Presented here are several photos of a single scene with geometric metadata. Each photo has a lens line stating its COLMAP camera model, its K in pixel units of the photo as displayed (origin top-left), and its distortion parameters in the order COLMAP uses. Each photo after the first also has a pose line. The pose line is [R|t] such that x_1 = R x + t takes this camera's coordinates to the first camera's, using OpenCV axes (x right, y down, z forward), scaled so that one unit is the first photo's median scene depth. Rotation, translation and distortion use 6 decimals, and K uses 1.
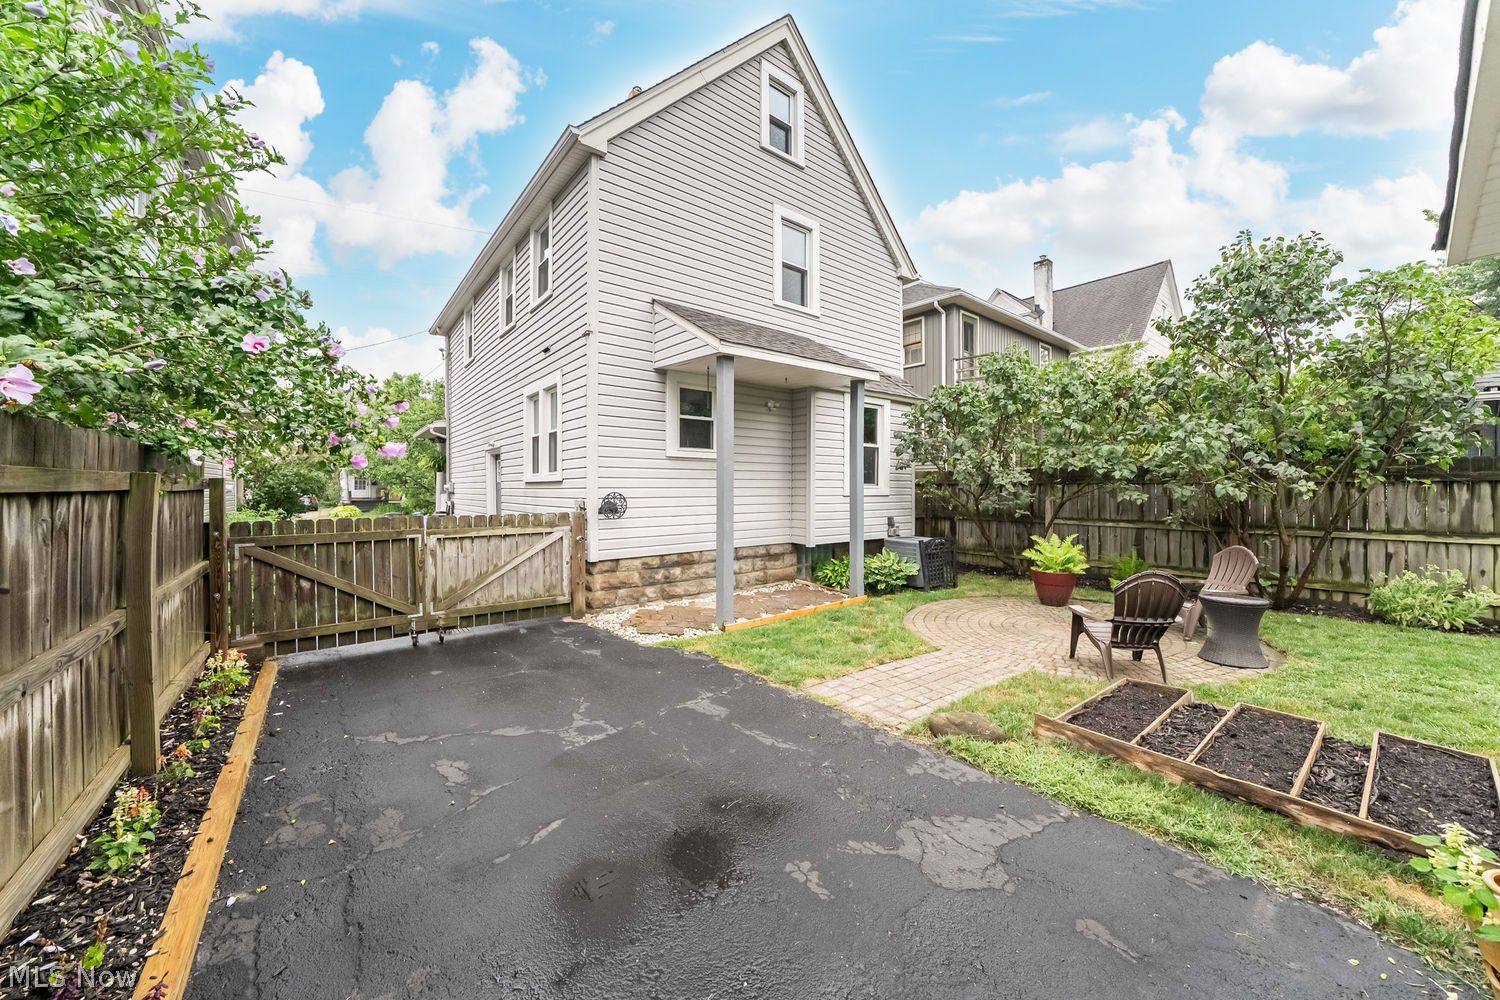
lens RADIAL K [[544.4, 0, 769.9], [0, 544.4, 501.1], [0, 0, 1]] dist [-0.024029, -0.000026]
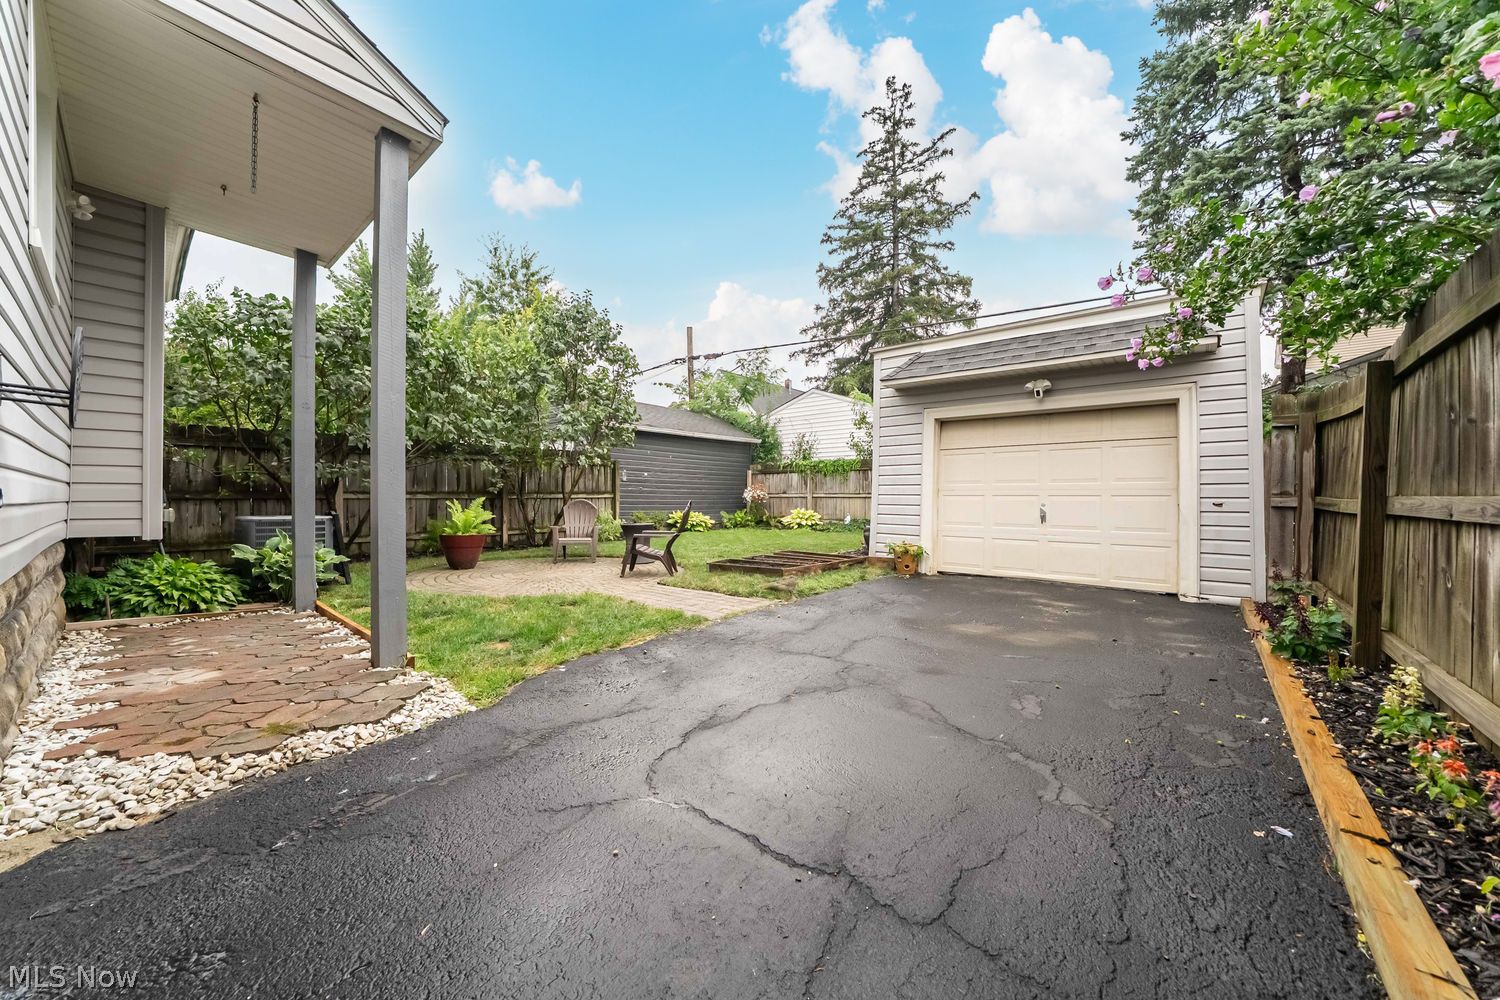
lens RADIAL K [[524.3, 0, 758.2], [0, 524.3, 492.7], [0, 0, 1]] dist [-0.017088, -0.000049]
pose [[-0.184517, 0.006990, 0.982804, -0.787994], [0.027881, 0.999609, -0.001875, 0.098383], [-0.982434, 0.027056, -0.184640, 0.933203]]
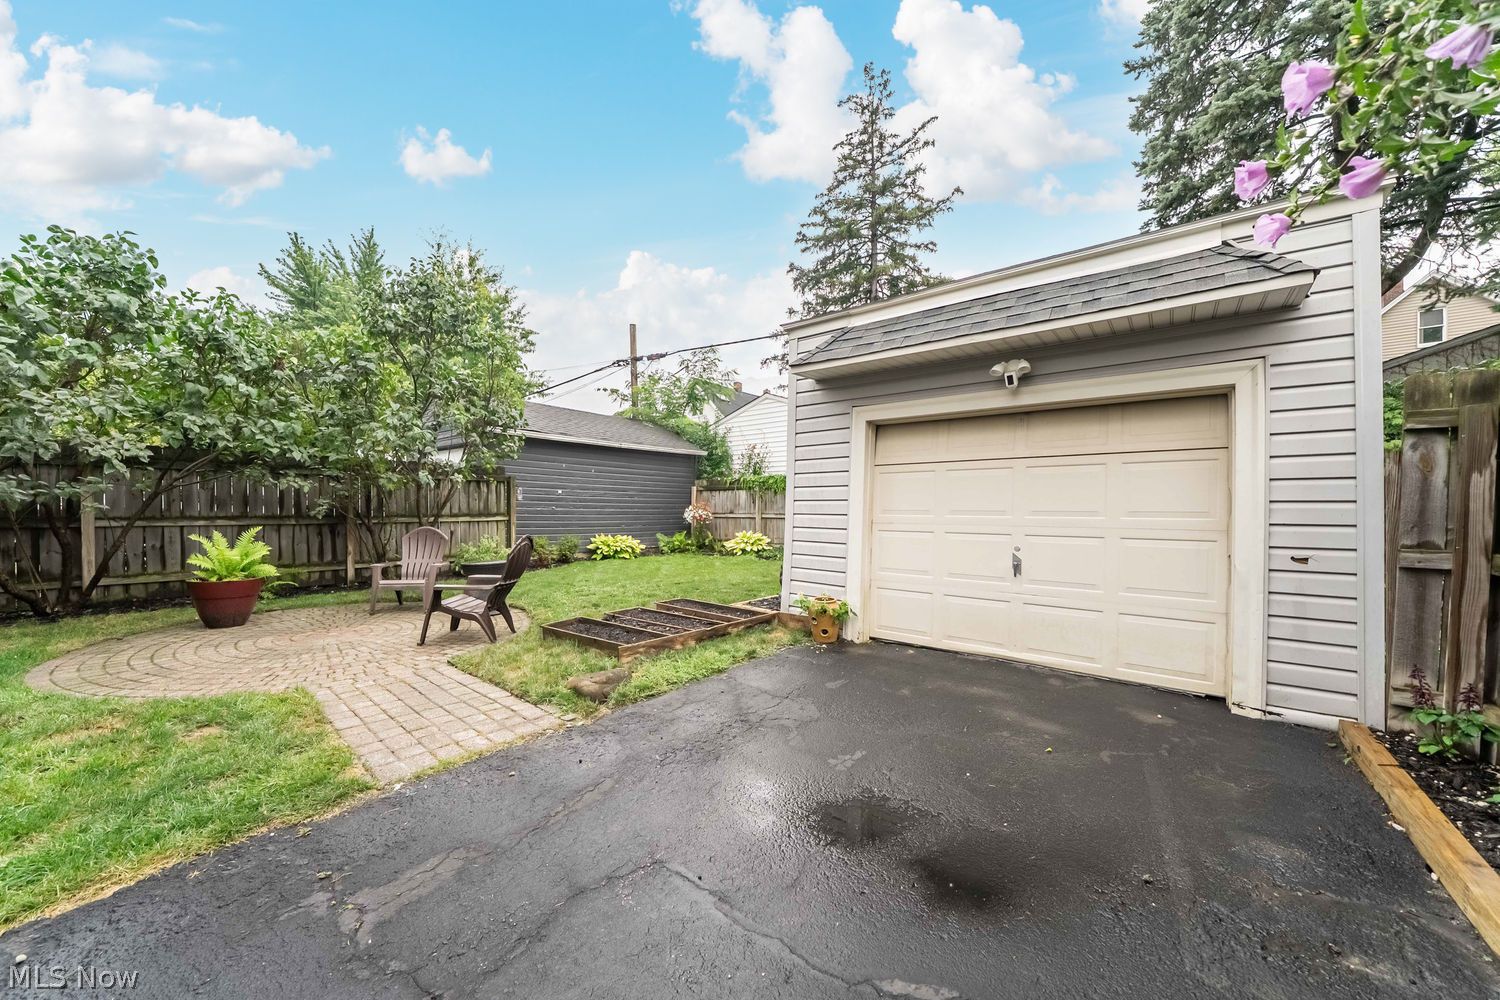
lens RADIAL K [[523.7, 0, 752.3], [0, 523.7, 511.3], [0, 0, 1]] dist [-0.019648, -0.000017]
pose [[-0.194224, -0.004805, 0.980945, -0.443116], [0.024308, 0.999657, 0.009710, 0.067693], [-0.980656, 0.025731, -0.194041, 0.628511]]
